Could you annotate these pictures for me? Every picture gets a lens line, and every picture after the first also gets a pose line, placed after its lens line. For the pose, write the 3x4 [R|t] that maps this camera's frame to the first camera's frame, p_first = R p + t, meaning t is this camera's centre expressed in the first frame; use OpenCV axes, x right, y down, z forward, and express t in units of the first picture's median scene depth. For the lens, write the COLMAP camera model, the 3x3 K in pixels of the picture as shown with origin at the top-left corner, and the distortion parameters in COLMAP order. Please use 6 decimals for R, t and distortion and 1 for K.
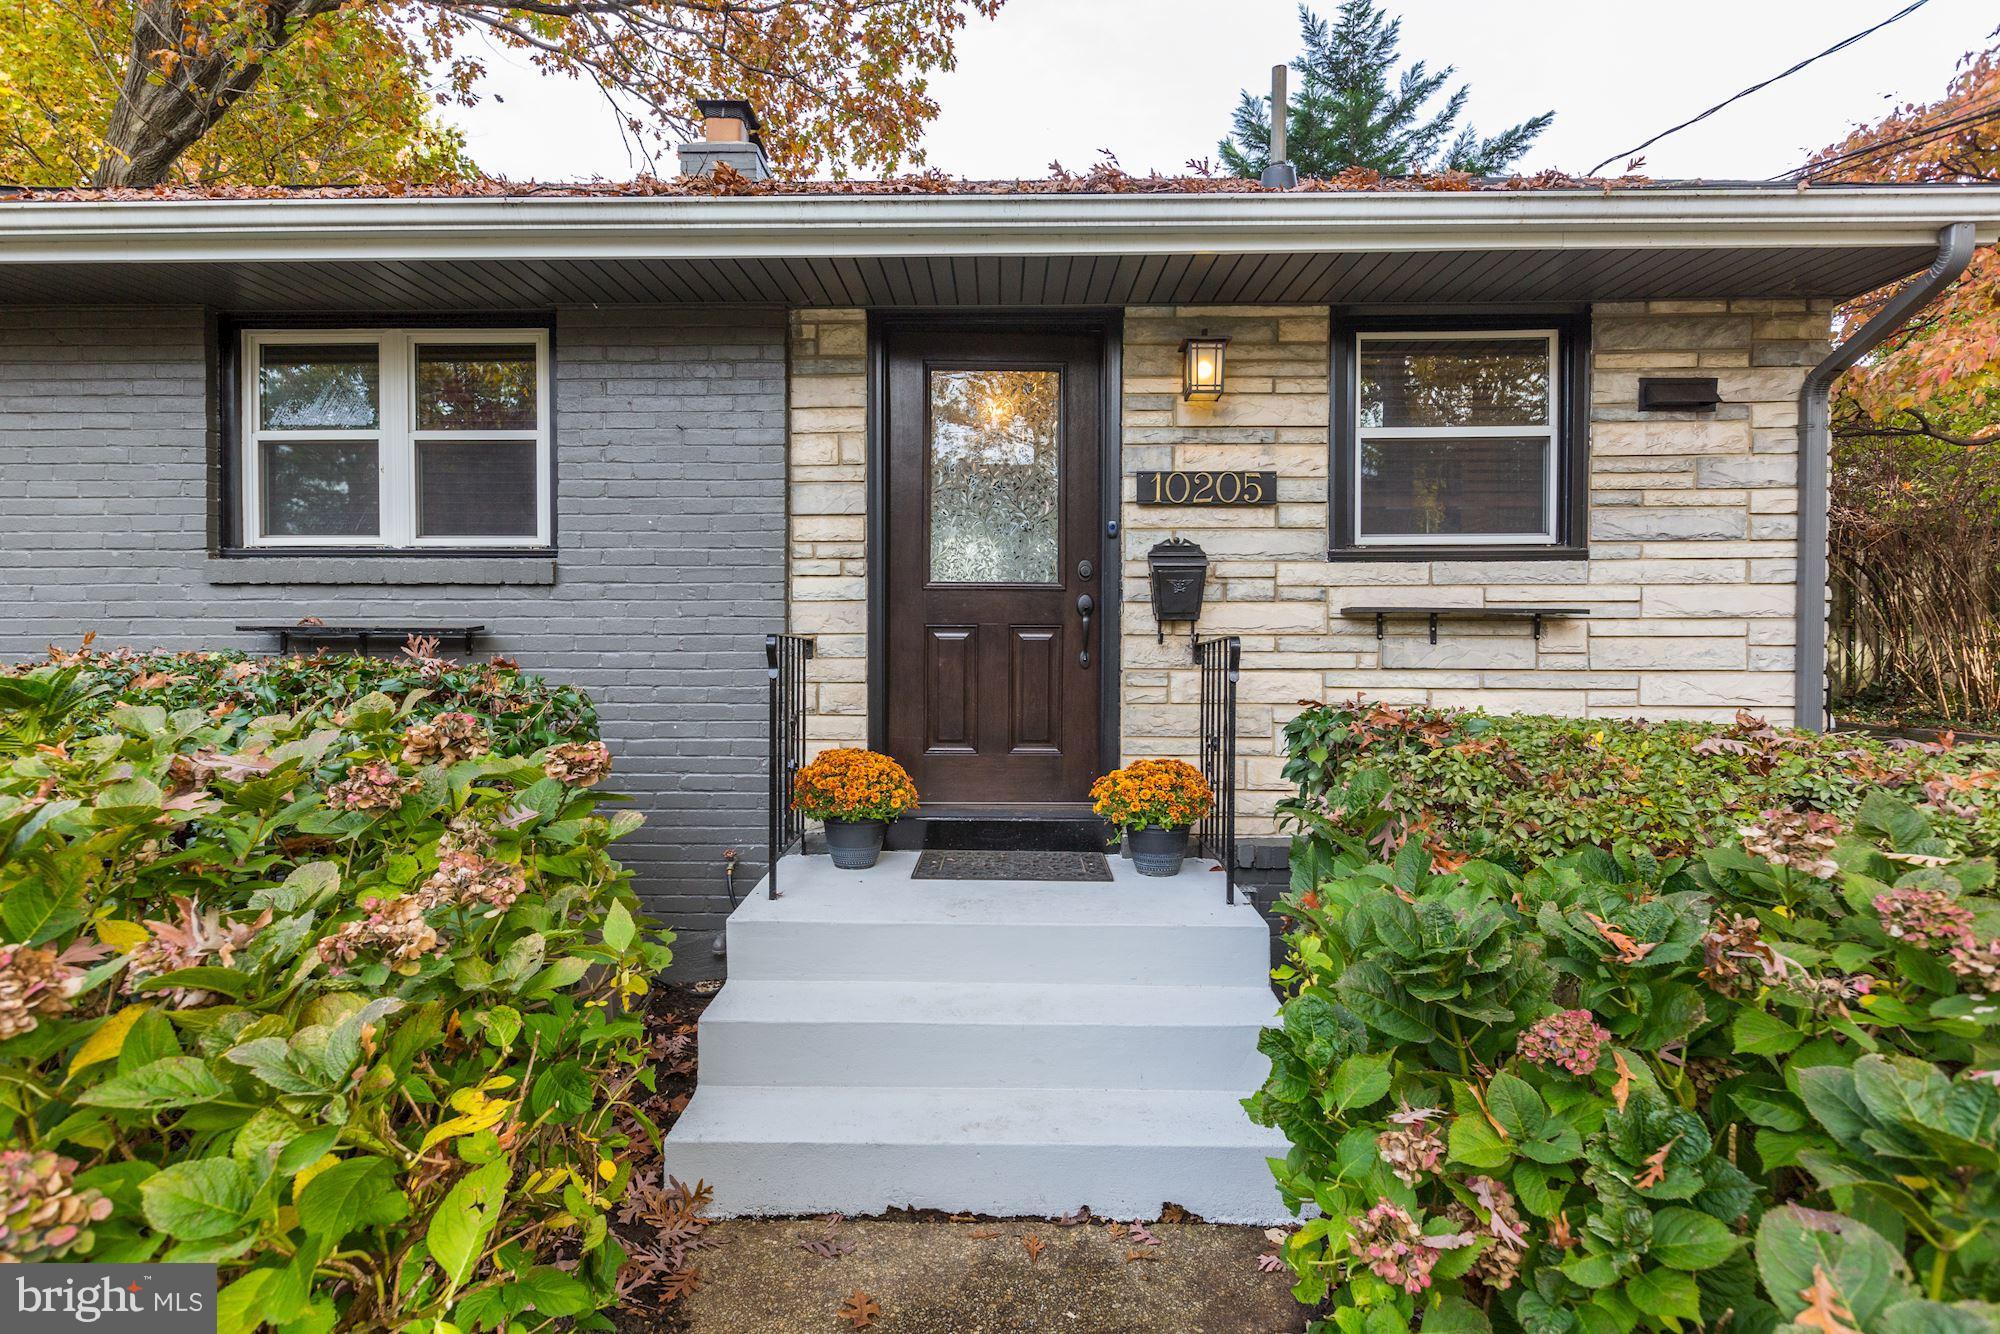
lens RADIAL K [[1072.0, 0, 1000.0], [0, 1072.0, 667.0], [0, 0, 1]] dist [0.000194, 0.000184]
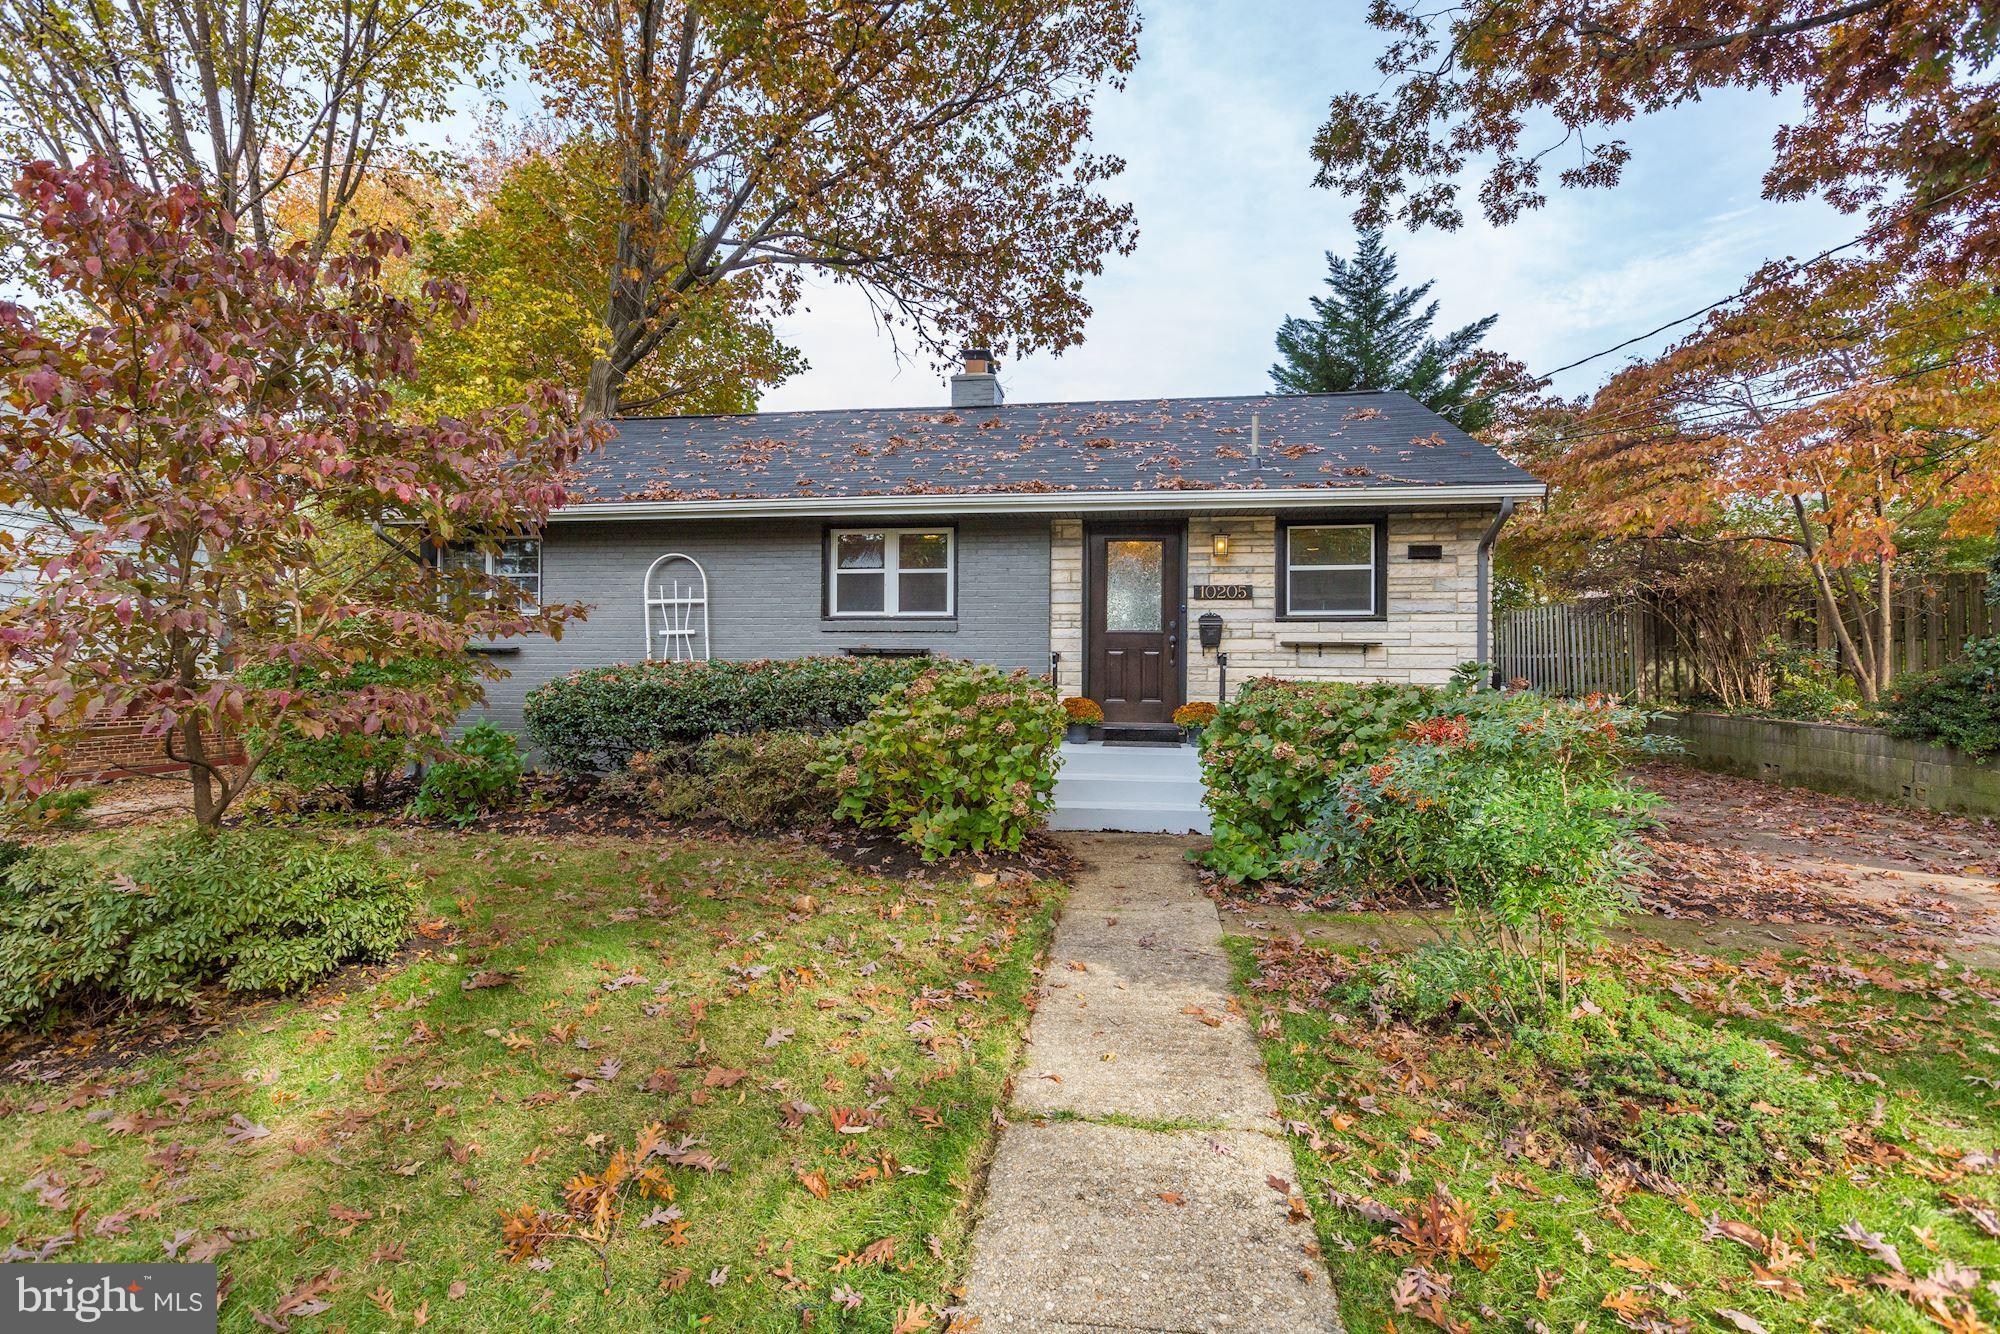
lens RADIAL K [[1069.4, 0, 1000.0], [0, 1069.4, 667.0], [0, 0, 1]] dist [-0.002810, 0.000249]
pose [[0.993513, 0.005171, -0.113604, -0.032055], [-0.007711, 0.999730, -0.021926, 0.058790], [0.113460, 0.022659, 0.993284, -1.444460]]
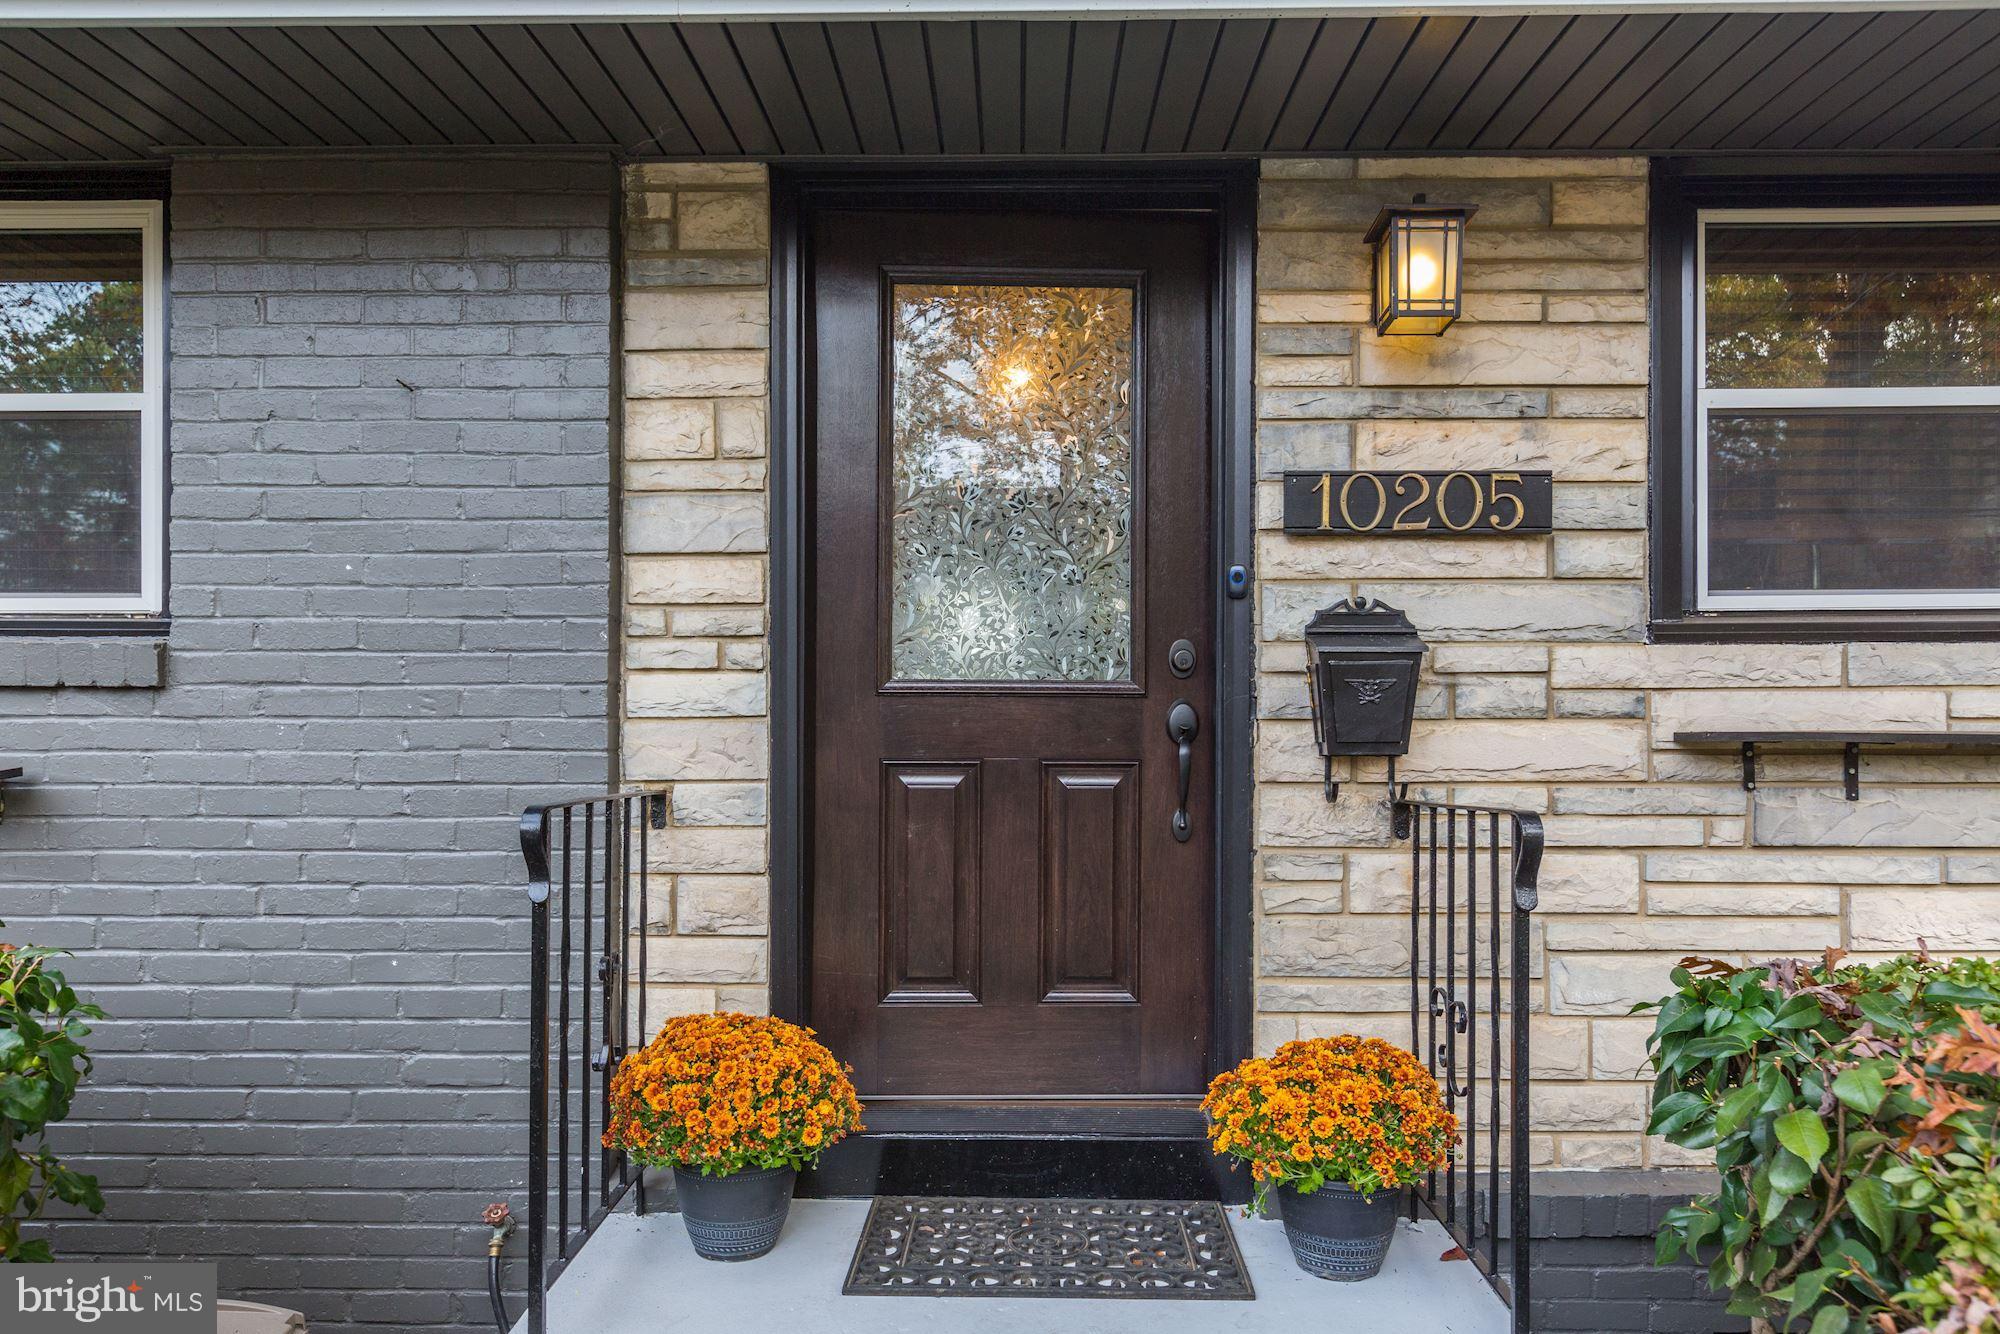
lens RADIAL K [[1333.7, 0, 1019.9], [0, 1333.7, 716.2], [0, 0, 1]] dist [0.007547, 0.000432]
pose [[0.999999, -0.000132, 0.001283, -0.002317], [0.000162, 0.999737, -0.022911, -0.047751], [-0.001279, 0.022911, 0.999737, 0.350129]]
